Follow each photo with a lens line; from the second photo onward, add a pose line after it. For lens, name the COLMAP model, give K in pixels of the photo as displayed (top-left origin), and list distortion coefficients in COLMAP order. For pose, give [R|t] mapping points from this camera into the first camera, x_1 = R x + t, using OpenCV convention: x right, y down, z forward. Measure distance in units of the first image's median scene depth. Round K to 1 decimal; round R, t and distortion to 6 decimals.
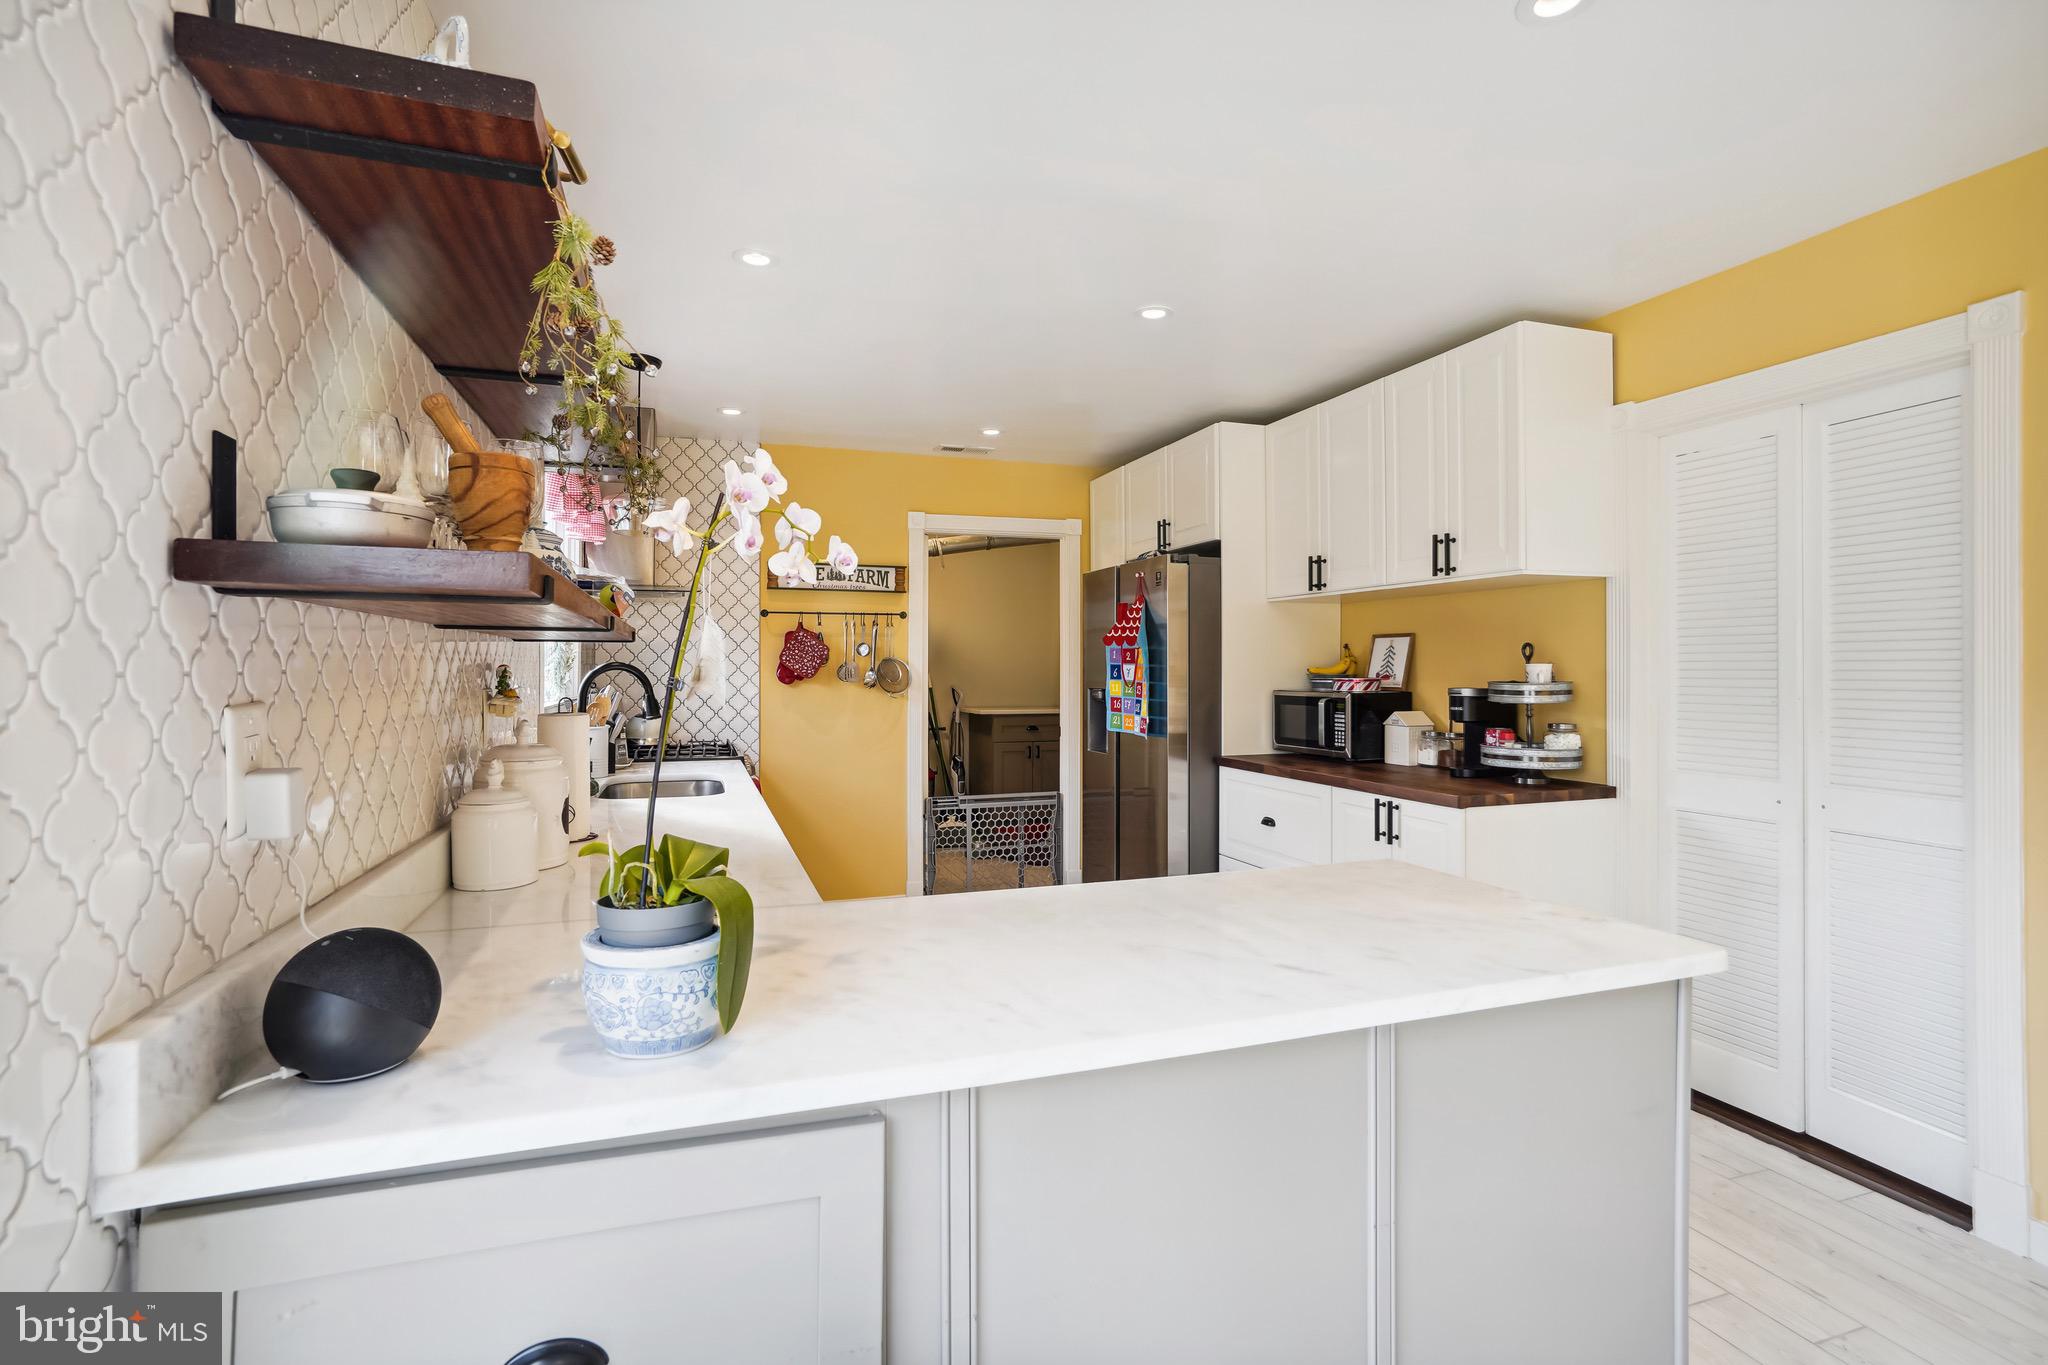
lens RADIAL K [[961.2, 0, 1033.4], [0, 961.2, 676.1], [0, 0, 1]] dist [-0.019665, 0.011091]
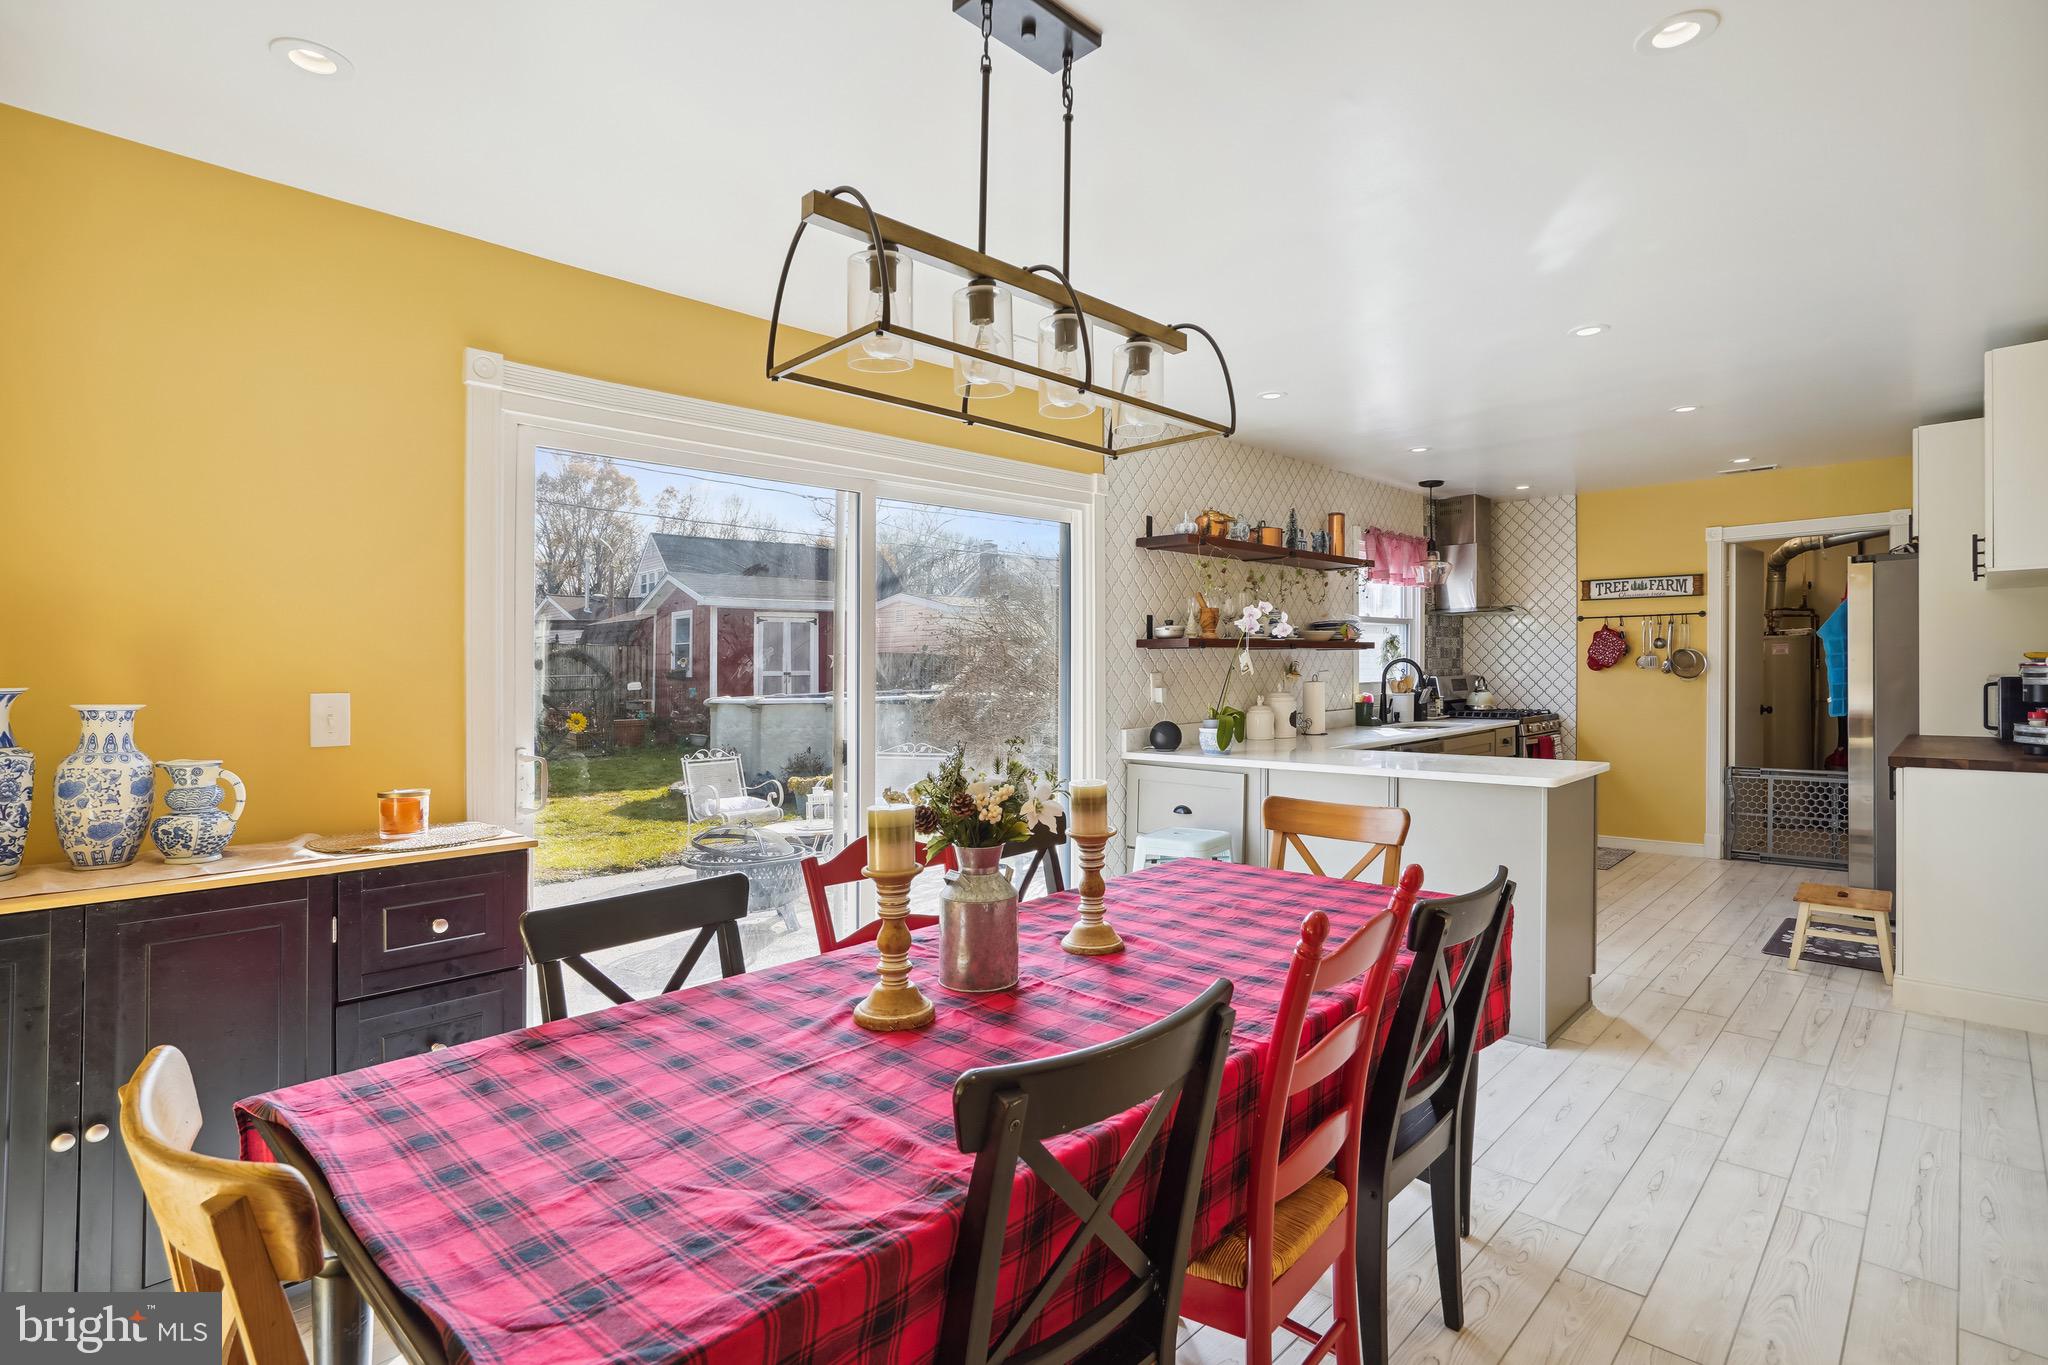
lens RADIAL K [[961.2, 0, 1023.5], [0, 961.2, 668.9], [0, 0, 1]] dist [-0.019665, 0.011091]
pose [[0.439186, -0.002956, -0.898391, 0.594844], [0.006194, 0.999981, -0.000263, 0.001457], [0.898375, -0.005449, 0.439196, -0.311907]]
